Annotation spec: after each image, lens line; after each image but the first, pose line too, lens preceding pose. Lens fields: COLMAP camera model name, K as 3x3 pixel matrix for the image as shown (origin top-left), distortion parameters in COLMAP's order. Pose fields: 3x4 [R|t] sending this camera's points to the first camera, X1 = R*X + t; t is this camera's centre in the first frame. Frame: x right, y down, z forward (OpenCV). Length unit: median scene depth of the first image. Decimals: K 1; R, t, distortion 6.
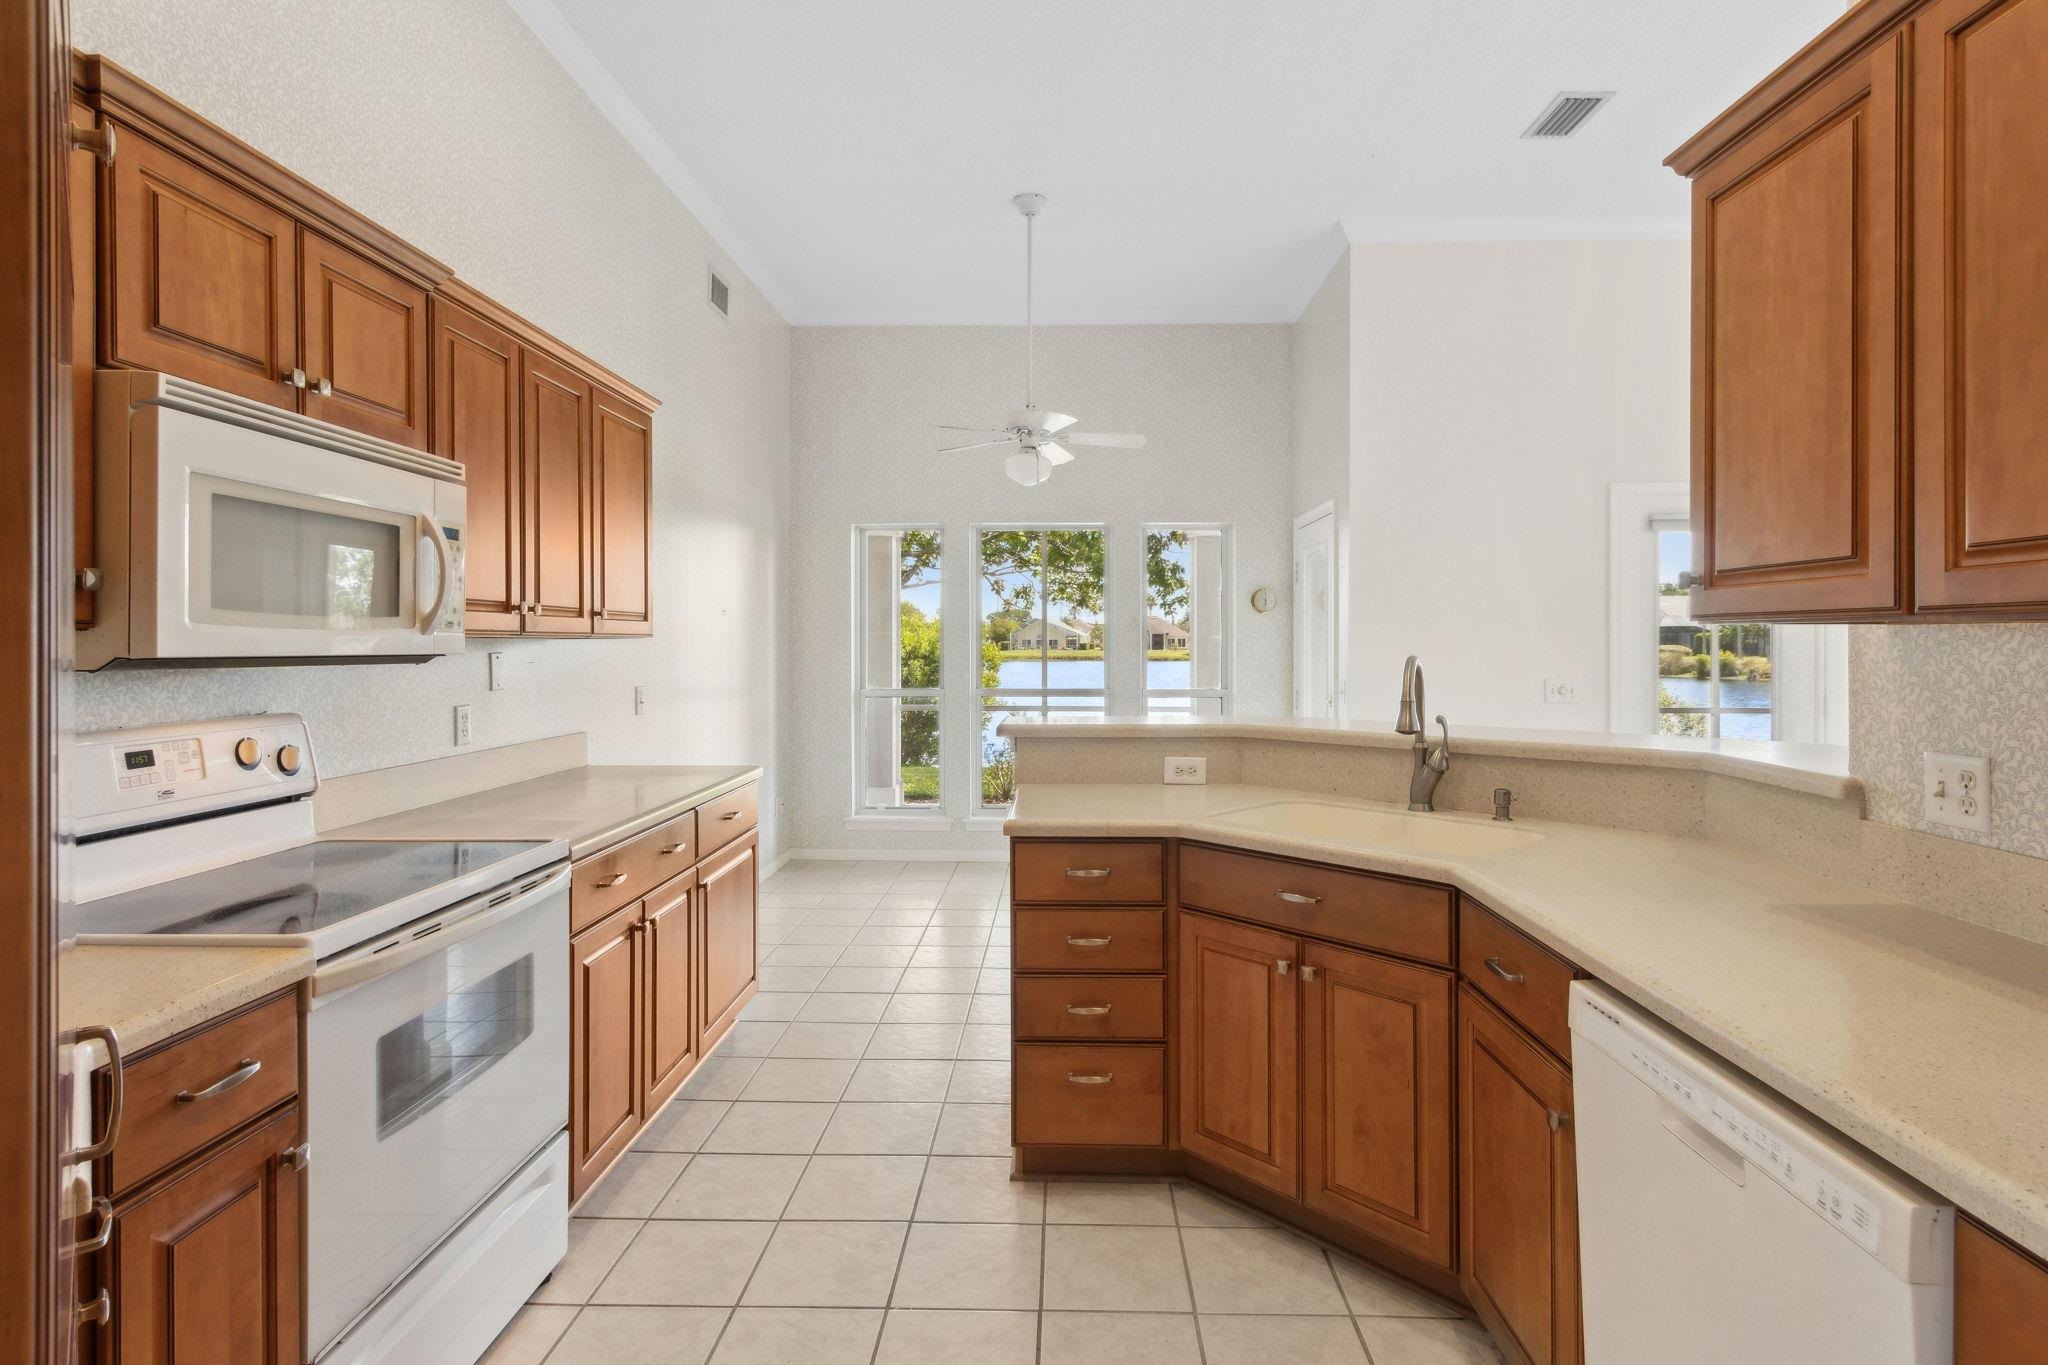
lens RADIAL K [[1033.7, 0, 1029.3], [0, 1033.7, 649.5], [0, 0, 1]] dist [0.000820, -0.001694]
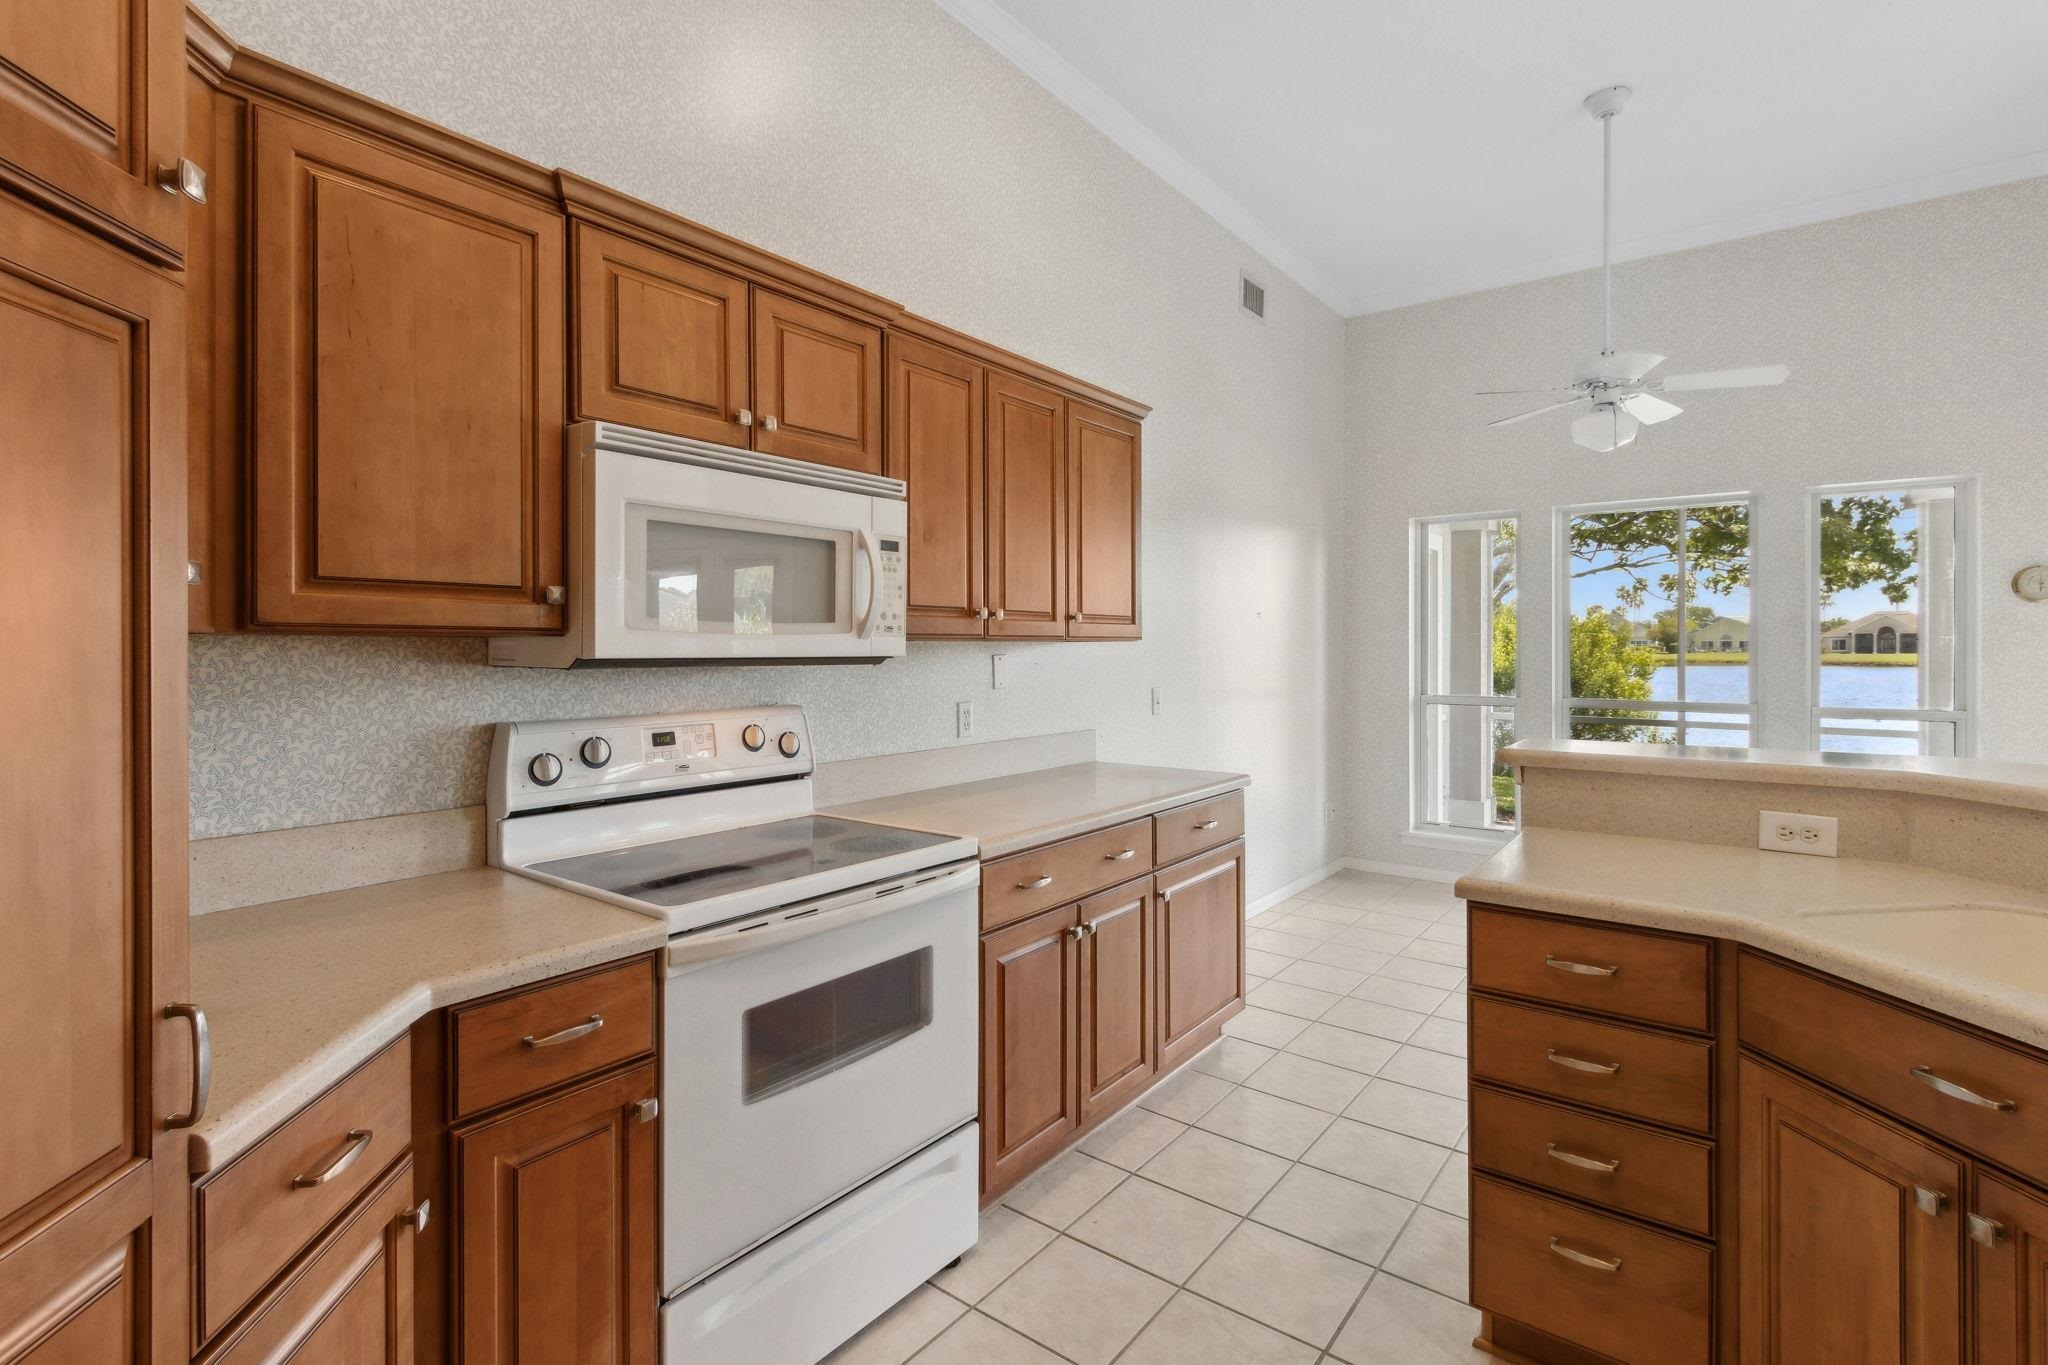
lens RADIAL K [[953.0, 0, 1036.6], [0, 953.0, 651.1], [0, 0, 1]] dist [0.005119, -0.003410]
pose [[0.812814, 0.003647, -0.582512, 0.148583], [-0.003534, 0.999993, 0.001329, -0.002719], [0.582513, 0.000978, 0.812821, 0.267675]]
